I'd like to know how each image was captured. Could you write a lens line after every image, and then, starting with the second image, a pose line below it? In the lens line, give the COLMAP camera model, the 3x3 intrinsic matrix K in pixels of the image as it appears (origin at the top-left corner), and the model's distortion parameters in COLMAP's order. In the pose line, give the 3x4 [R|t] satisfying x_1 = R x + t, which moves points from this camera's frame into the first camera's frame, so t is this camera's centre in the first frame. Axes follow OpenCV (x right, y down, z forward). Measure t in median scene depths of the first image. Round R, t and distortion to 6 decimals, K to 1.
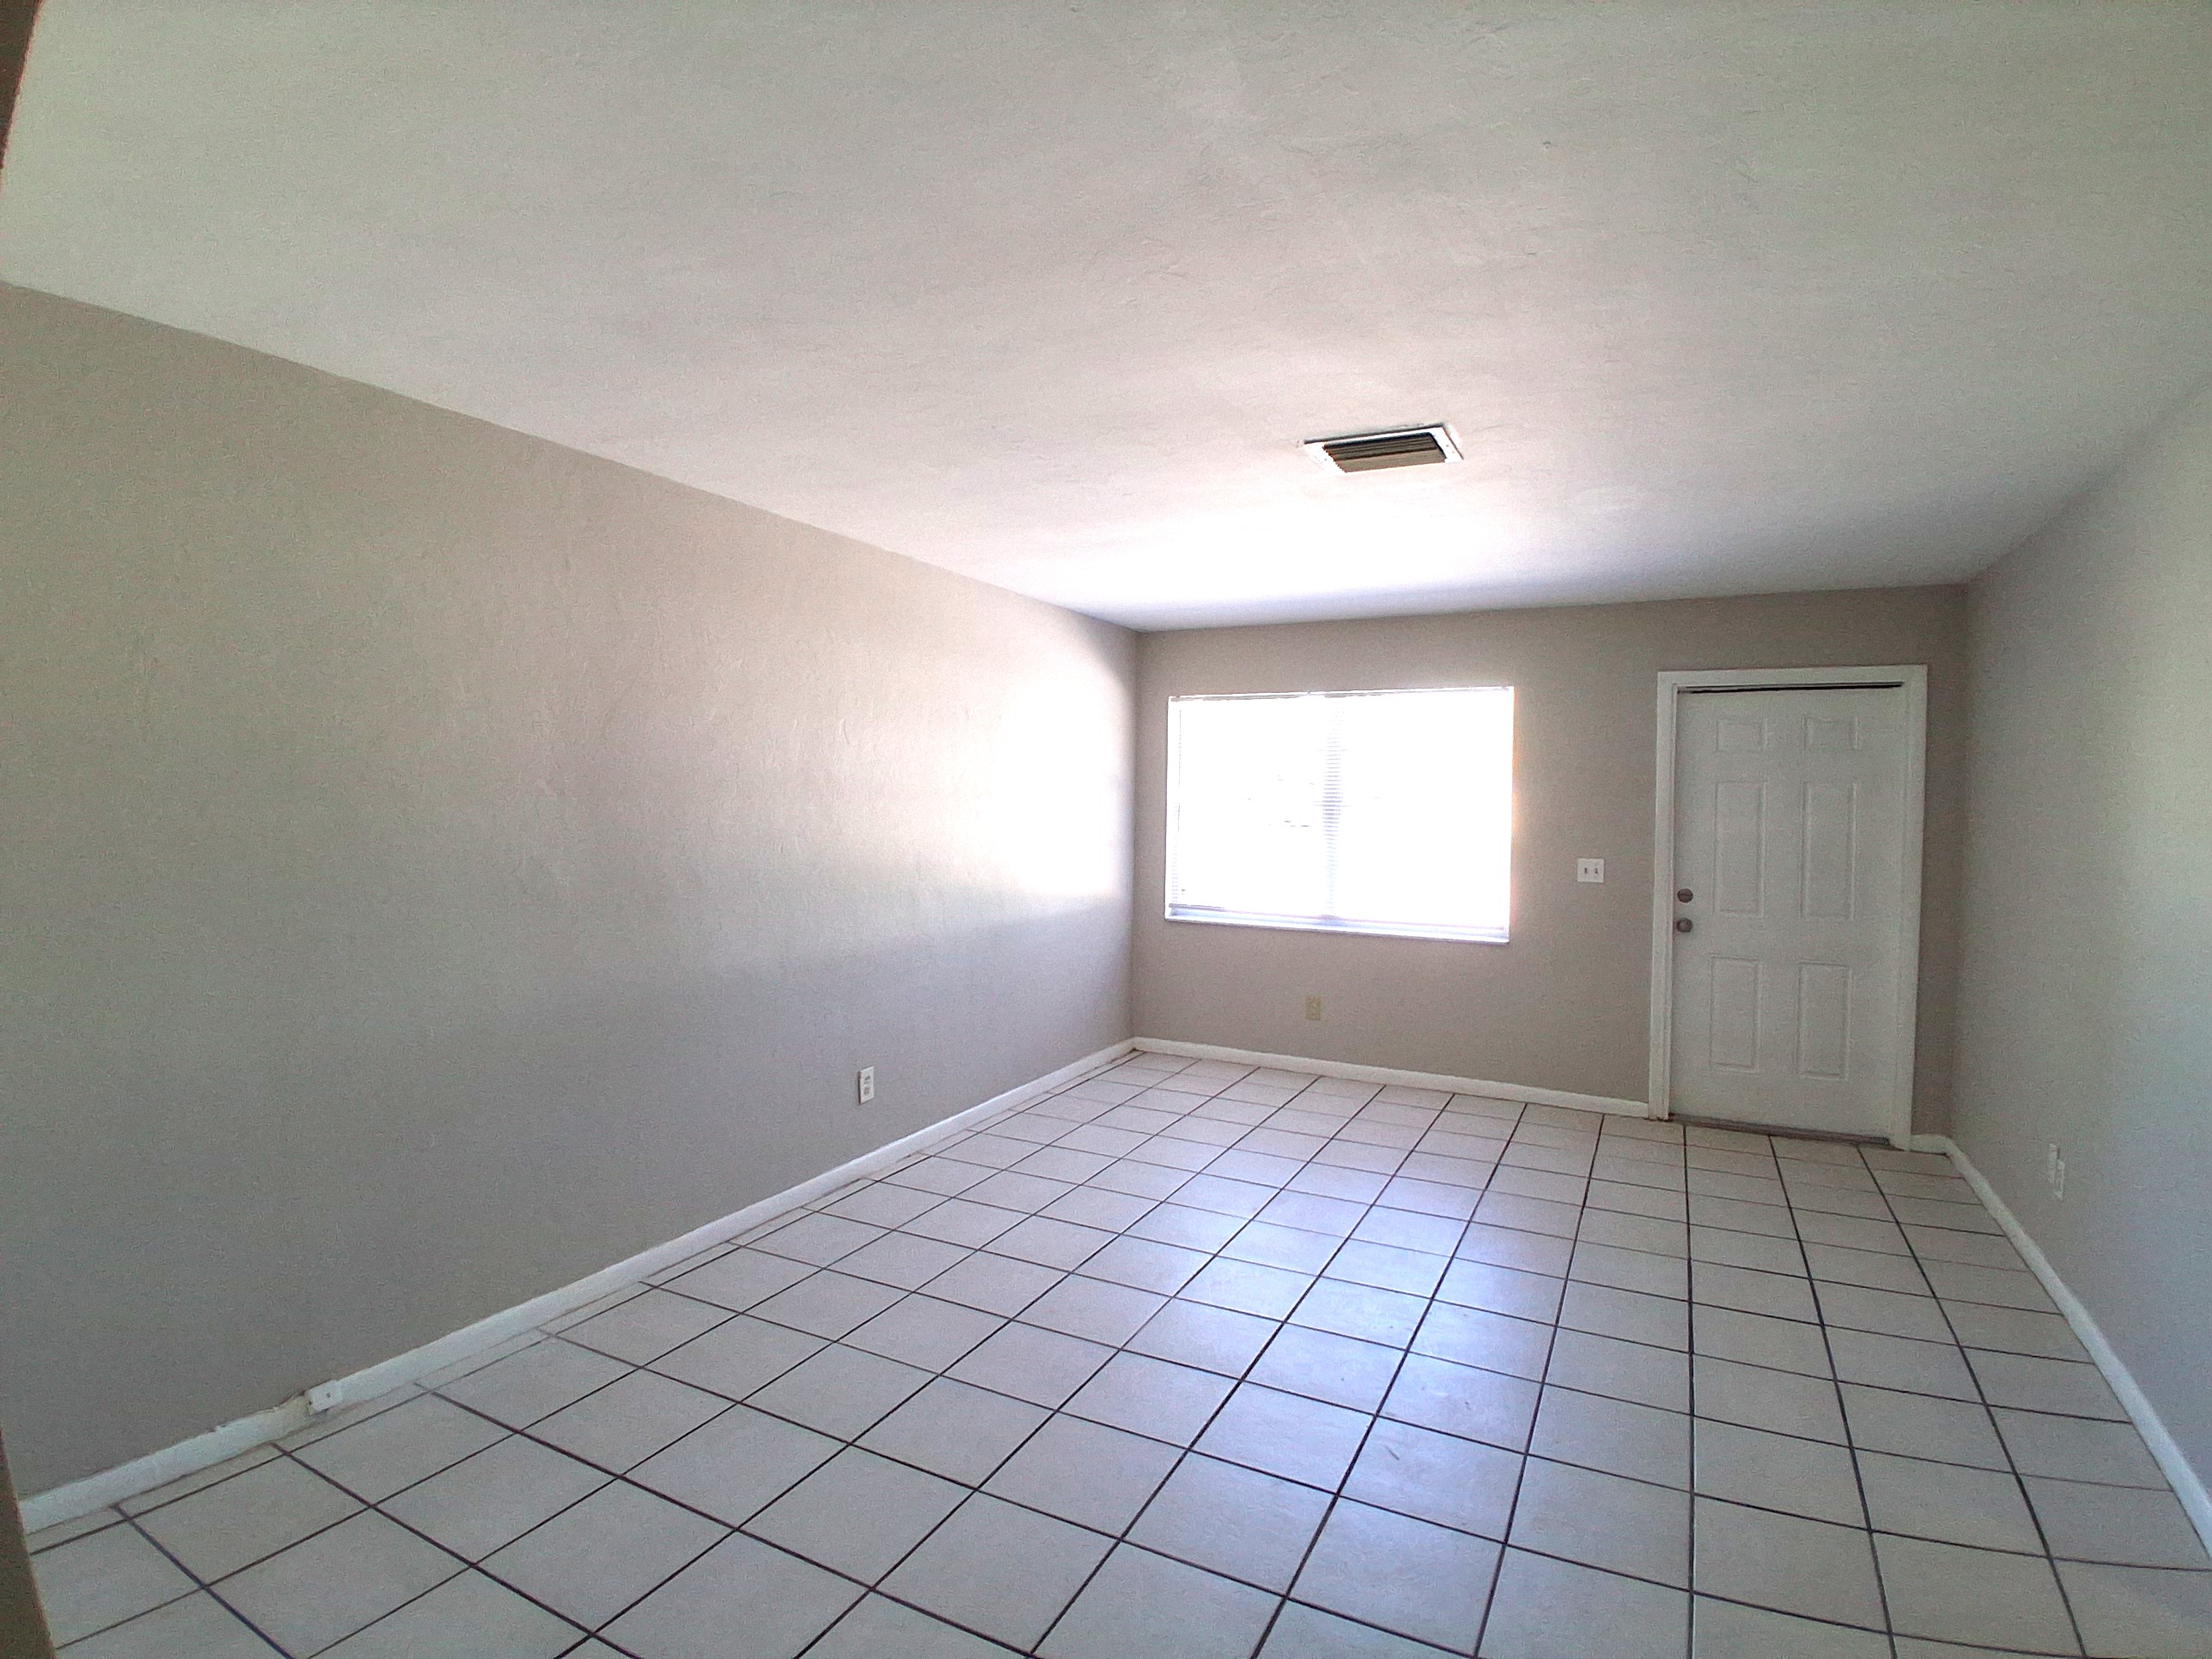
lens RADIAL K [[1114.4, 0, 1108.6], [0, 1114.4, 833.3], [0, 0, 1]] dist [0.000743, -0.000241]
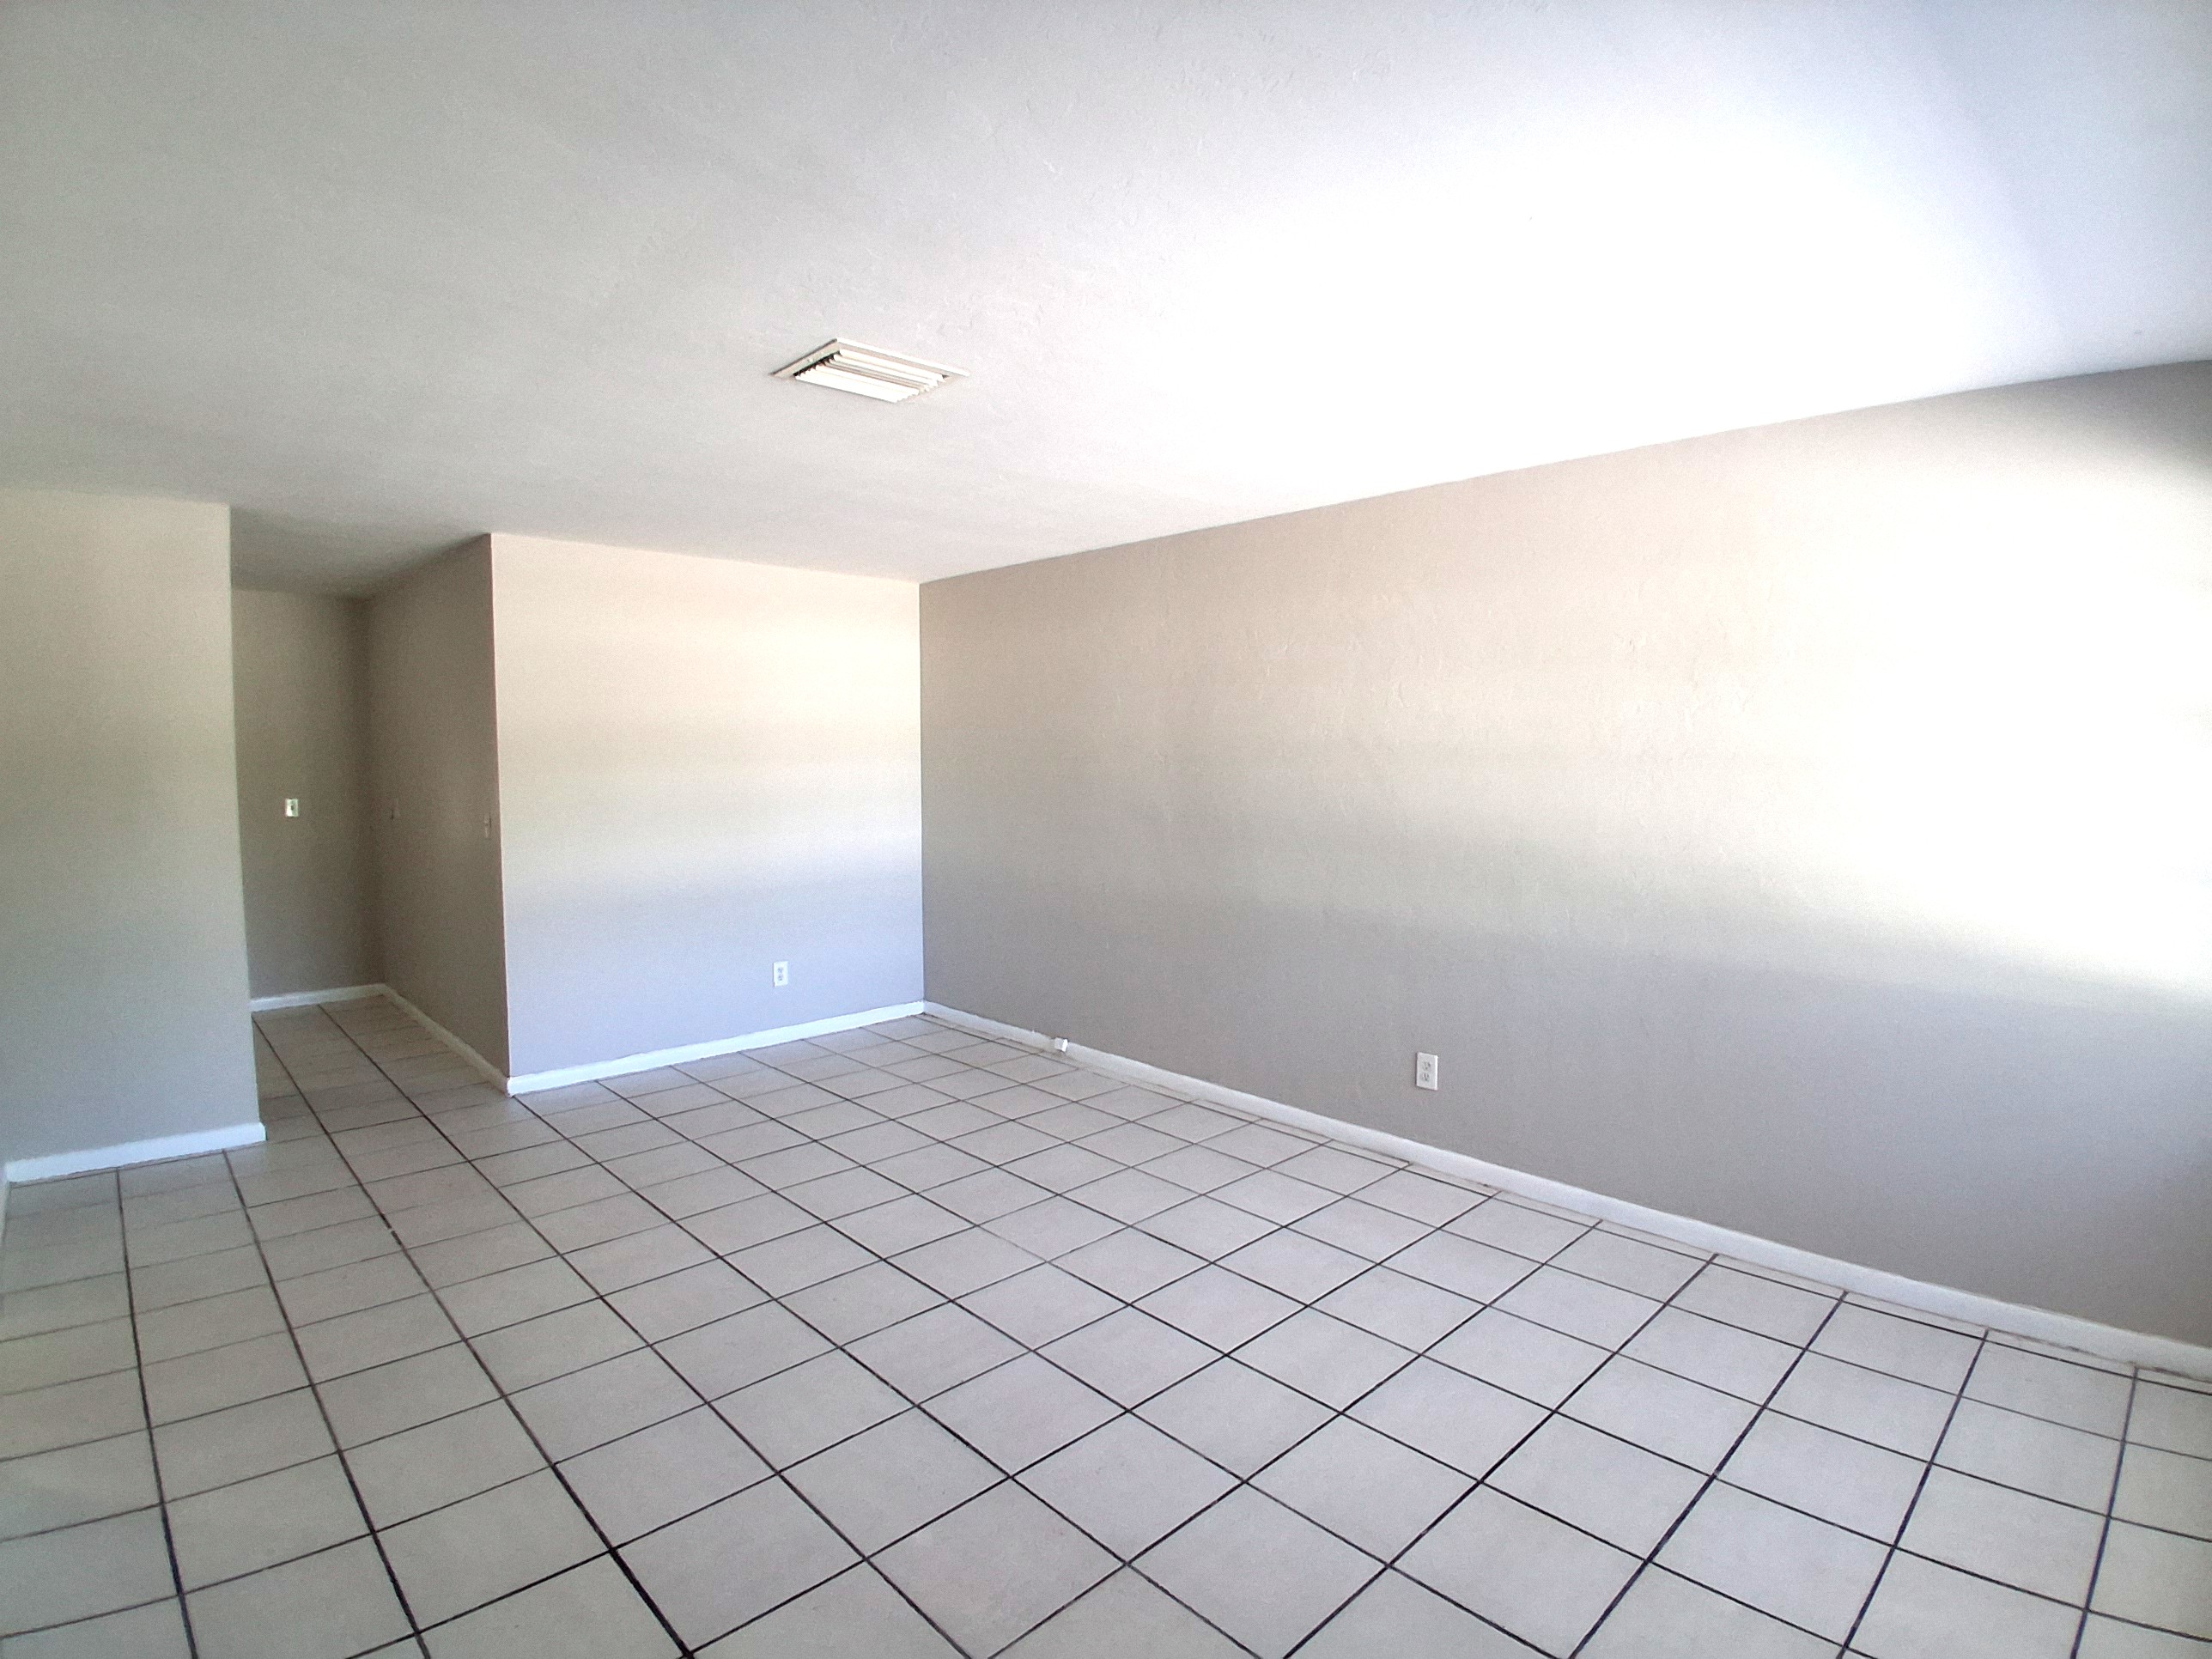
lens RADIAL K [[1114.4, 0, 1109.8], [0, 1114.4, 825.2], [0, 0, 1]] dist [0.000743, -0.000241]
pose [[-0.328395, 0.062626, -0.942462, 0.808887], [-0.027949, 0.996718, 0.075970, -0.047661], [0.944127, 0.051289, -0.325567, 1.143370]]
